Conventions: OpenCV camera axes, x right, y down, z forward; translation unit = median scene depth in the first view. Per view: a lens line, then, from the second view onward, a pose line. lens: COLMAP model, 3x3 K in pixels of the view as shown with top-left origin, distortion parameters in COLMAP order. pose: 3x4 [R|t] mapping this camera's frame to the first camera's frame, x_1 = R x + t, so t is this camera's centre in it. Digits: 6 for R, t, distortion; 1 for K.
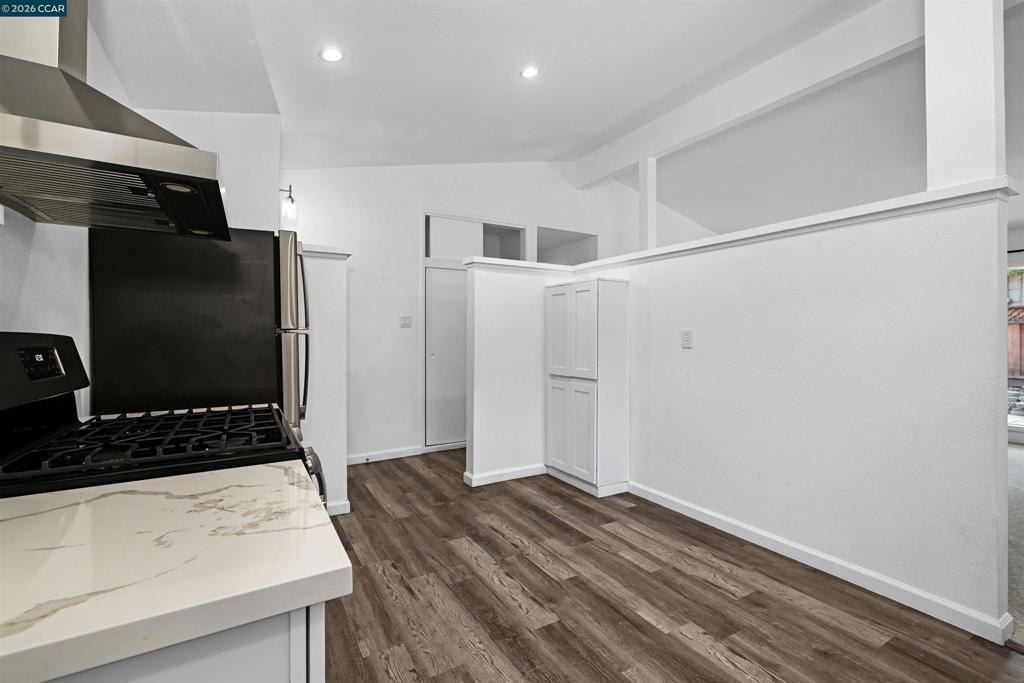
lens RADIAL K [[449.6, 0, 509.2], [0, 449.6, 337.5], [0, 0, 1]] dist [0.002294, -0.000033]
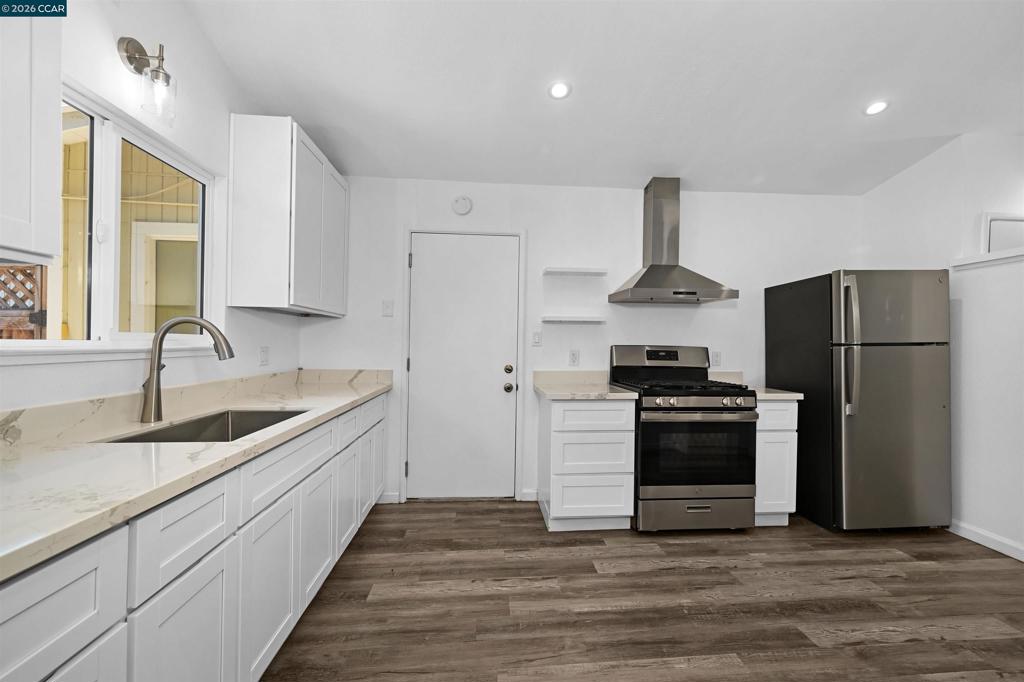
lens RADIAL K [[422.5, 0, 508.3], [0, 422.5, 342.4], [0, 0, 1]] dist [0.000782, 0.000287]
pose [[-0.444570, -0.000445, -0.895744, 1.155203], [-0.002136, 0.999998, 0.000563, -0.008835], [0.895742, 0.002164, -0.444570, 0.783363]]
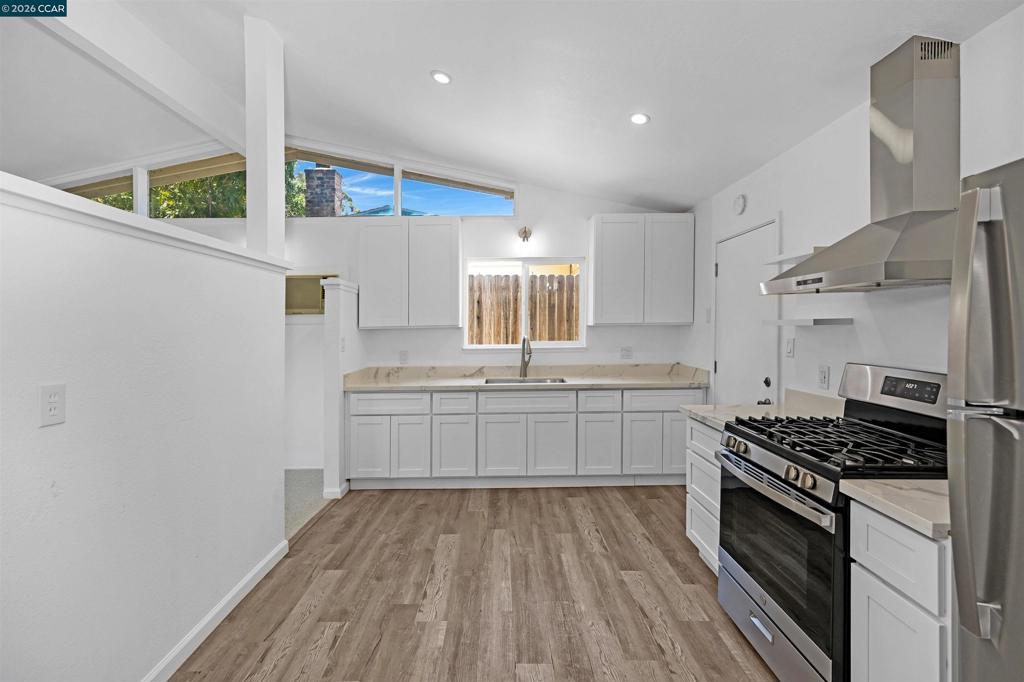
lens RADIAL K [[449.6, 0, 508.4], [0, 449.6, 333.6], [0, 0, 1]] dist [0.002294, -0.000033]
pose [[-0.871697, 0.006487, 0.490002, -0.339911], [0.012586, 0.999879, 0.009152, -0.090076], [-0.489884, 0.014145, -0.871673, 1.784233]]
